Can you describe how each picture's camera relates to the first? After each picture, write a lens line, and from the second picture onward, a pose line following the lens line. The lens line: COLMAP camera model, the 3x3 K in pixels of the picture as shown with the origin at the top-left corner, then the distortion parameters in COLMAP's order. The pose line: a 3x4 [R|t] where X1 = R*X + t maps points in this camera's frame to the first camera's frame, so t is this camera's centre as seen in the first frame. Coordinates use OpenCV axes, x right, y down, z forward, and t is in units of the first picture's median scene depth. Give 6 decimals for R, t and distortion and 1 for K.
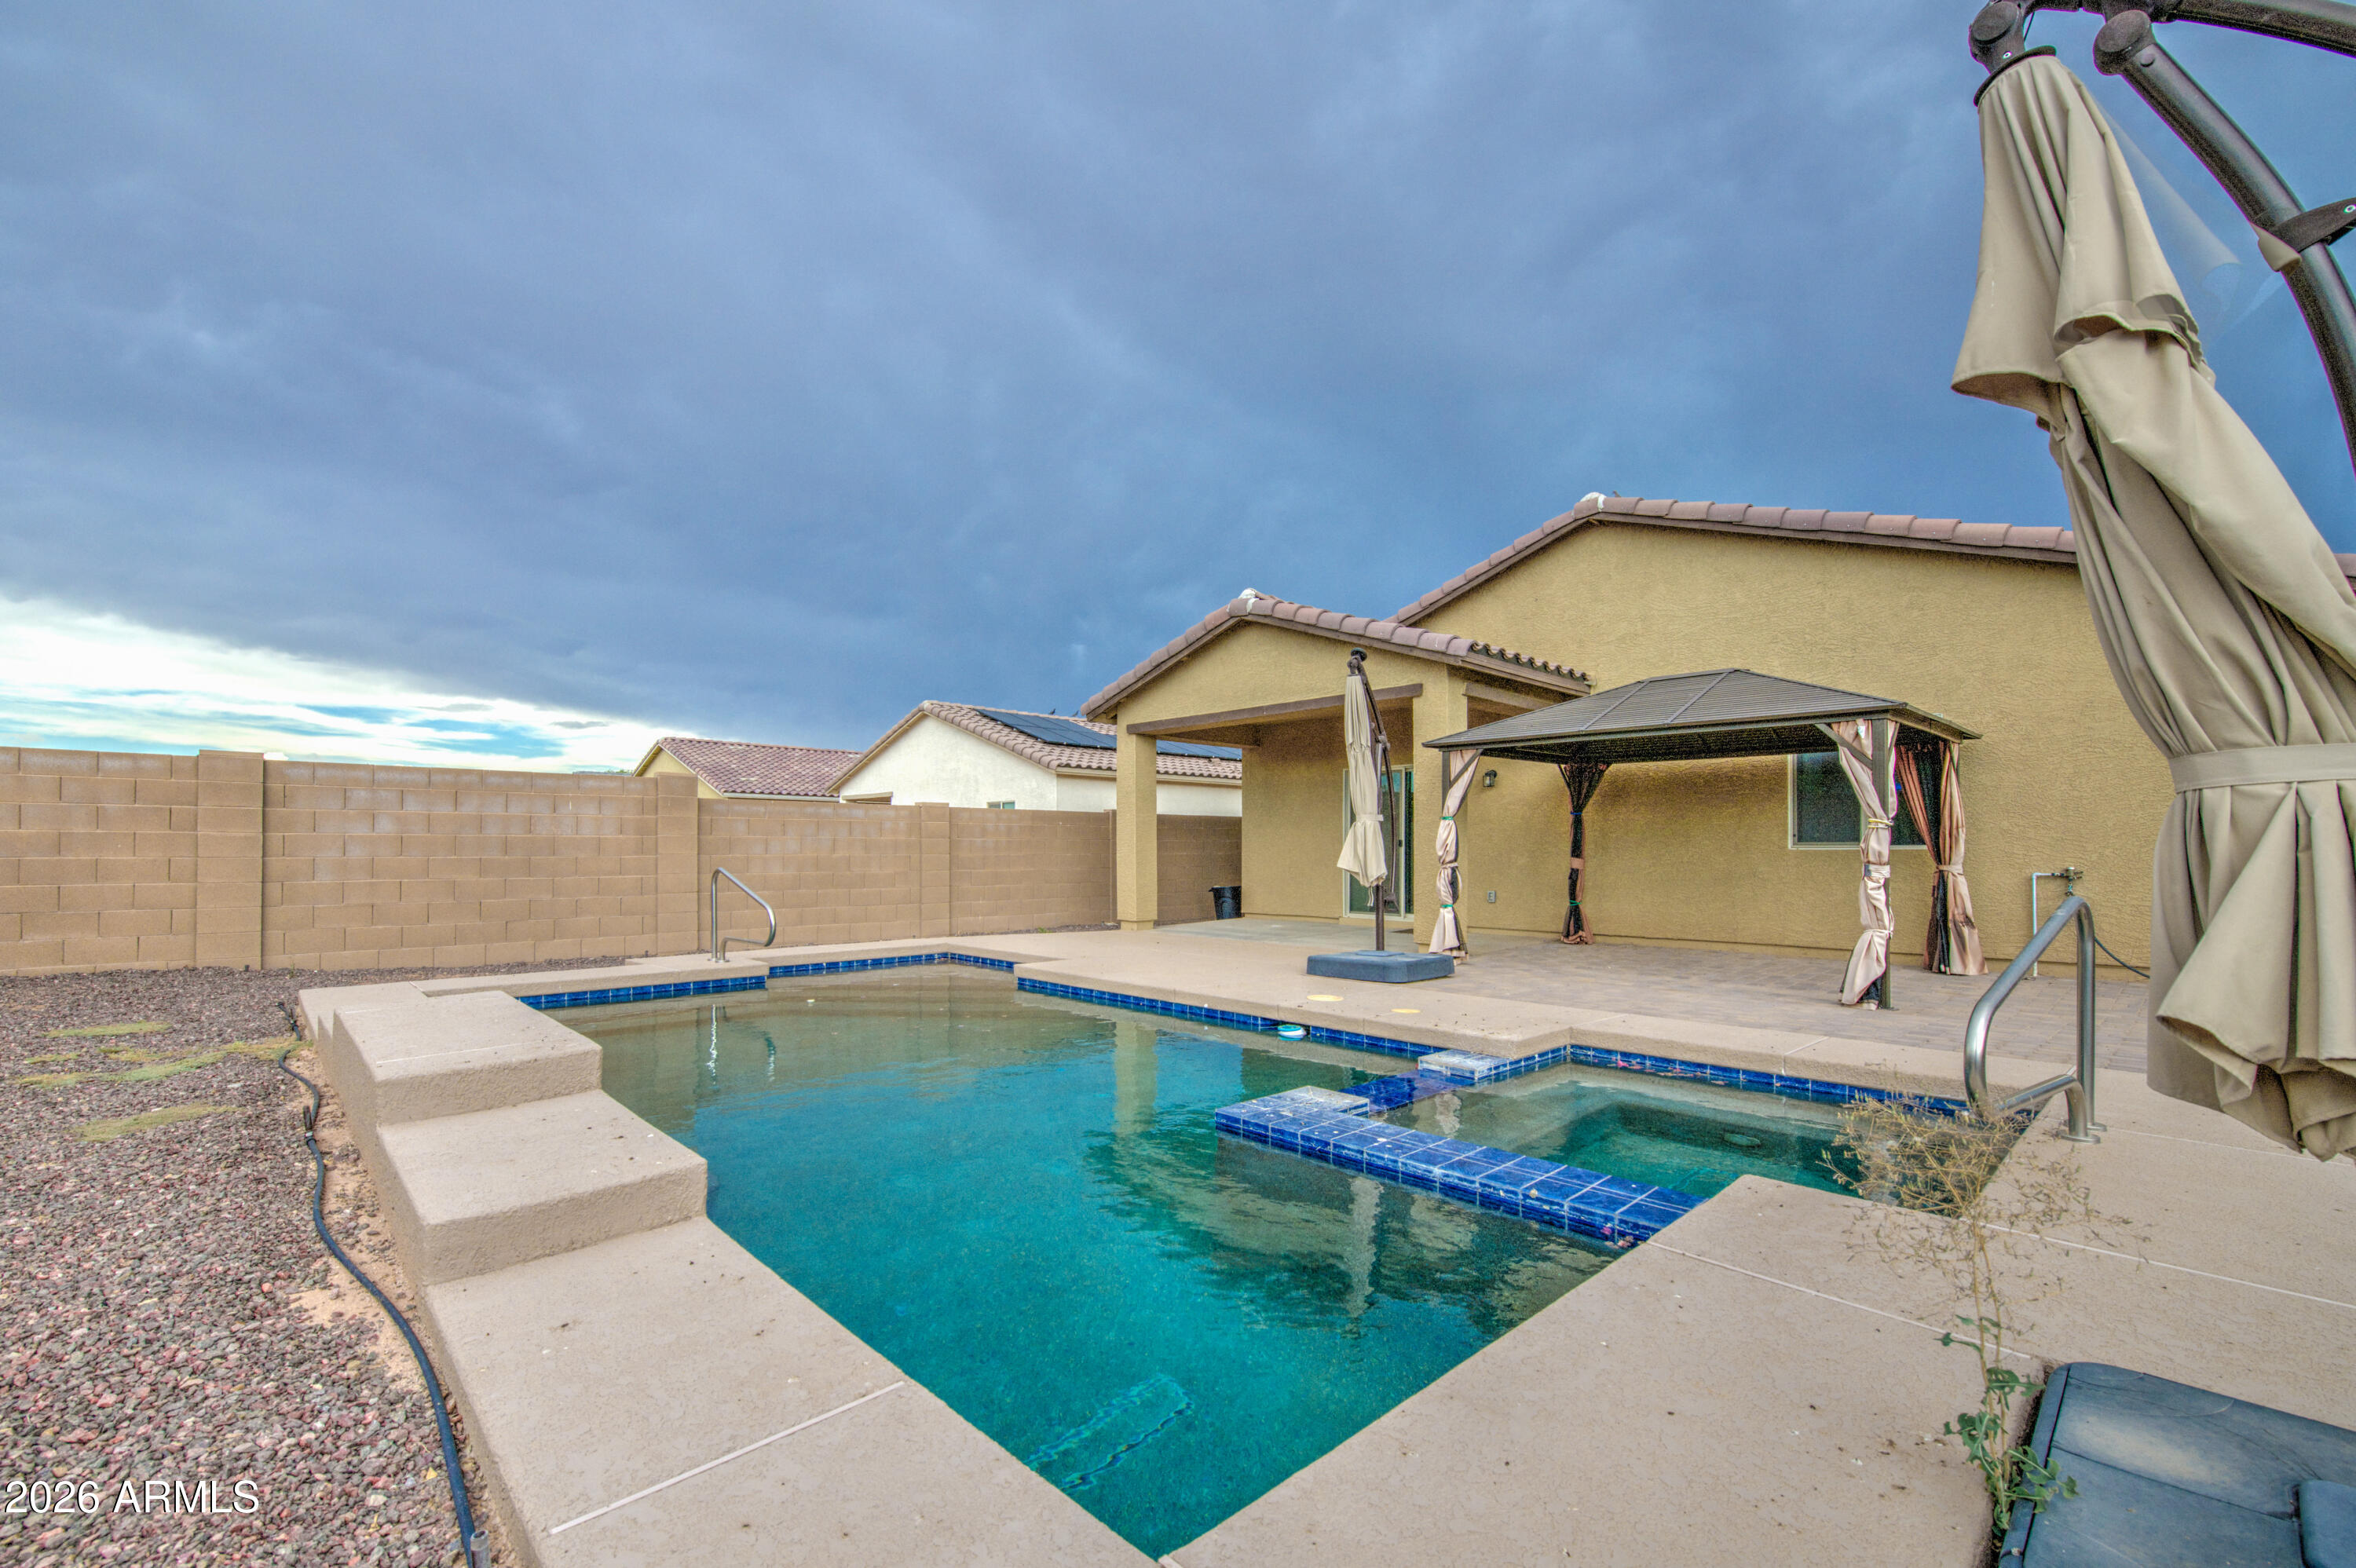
lens RADIAL K [[983.9, 0, 1175.4], [0, 983.9, 846.7], [0, 0, 1]] dist [-0.000434, -0.000014]
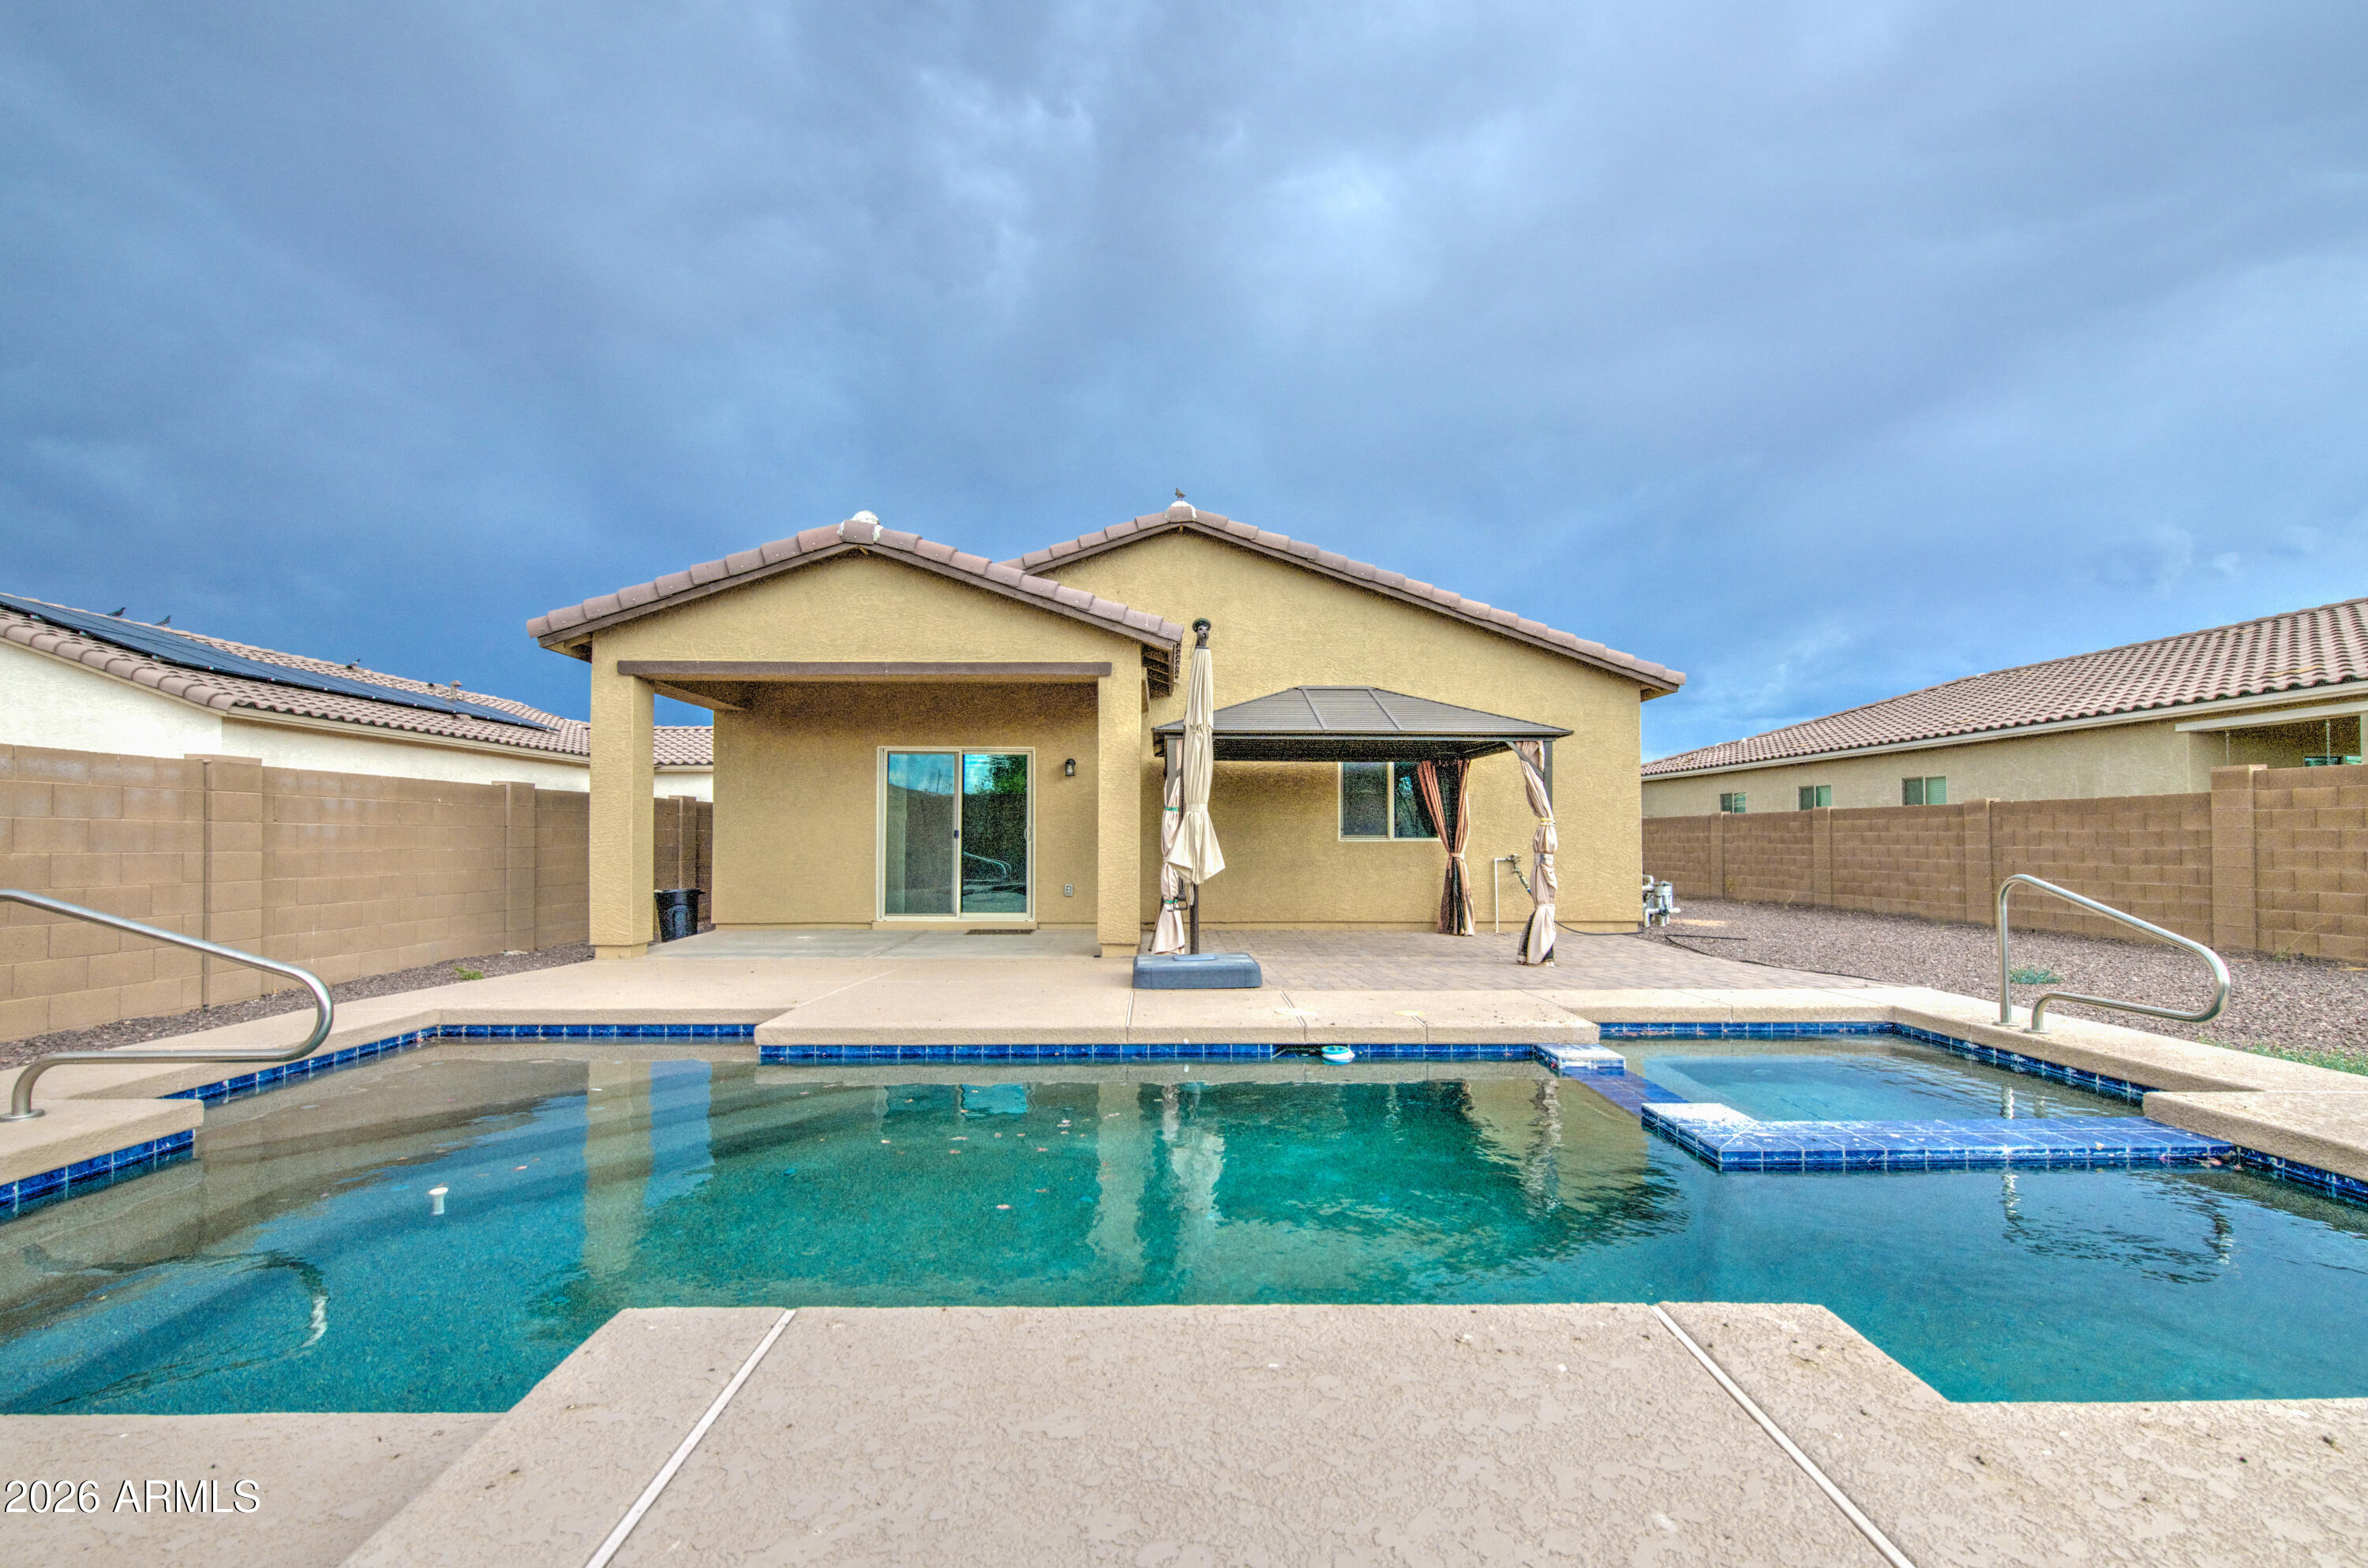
lens RADIAL K [[991.5, 0, 1183.4], [0, 991.5, 820.7], [0, 0, 1]] dist [0.000084, -0.000507]
pose [[0.675368, 0.012973, 0.737366, -0.364007], [-0.002556, 0.999880, -0.015250, -0.002696], [-0.737476, 0.008415, 0.675321, 0.298059]]
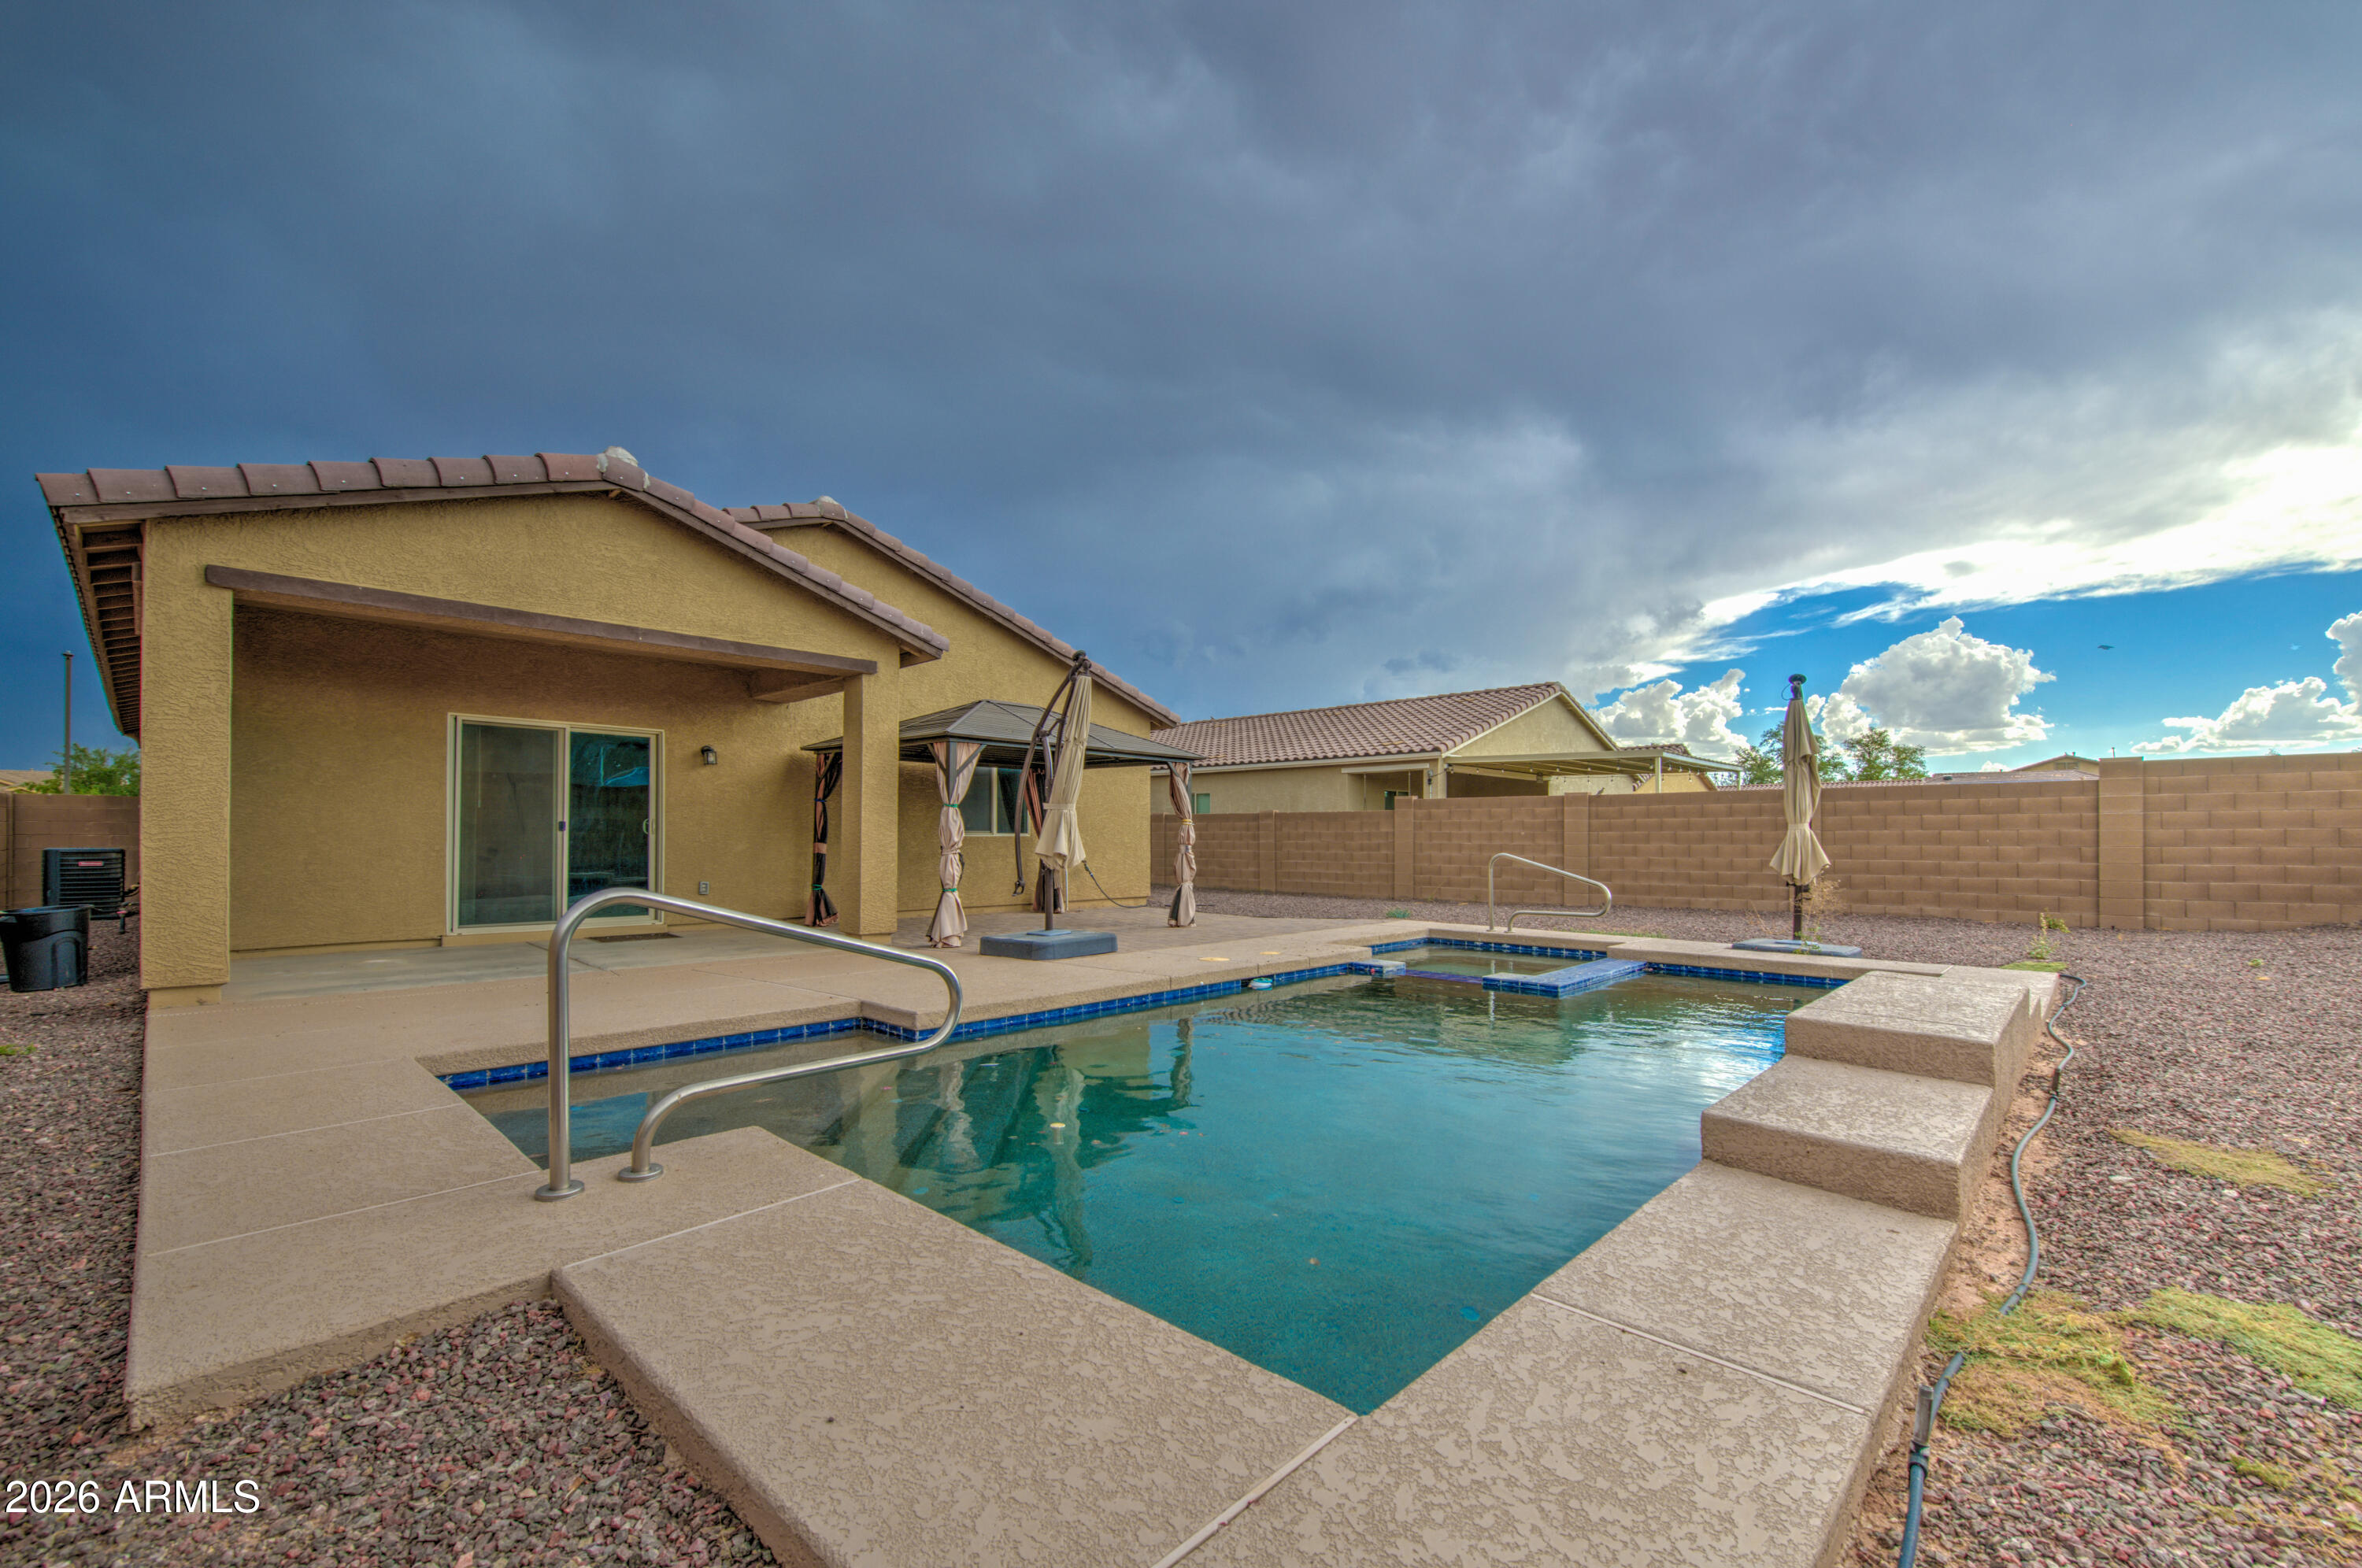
lens RADIAL K [[974.3, 0, 1183.9], [0, 974.3, 826.1], [0, 0, 1]] dist [0.000912, 0.000098]
pose [[-0.053960, 0.011514, 0.998477, -0.662674], [-0.007020, 0.999904, -0.011910, 0.002836], [-0.998518, -0.007652, -0.053874, 0.699728]]
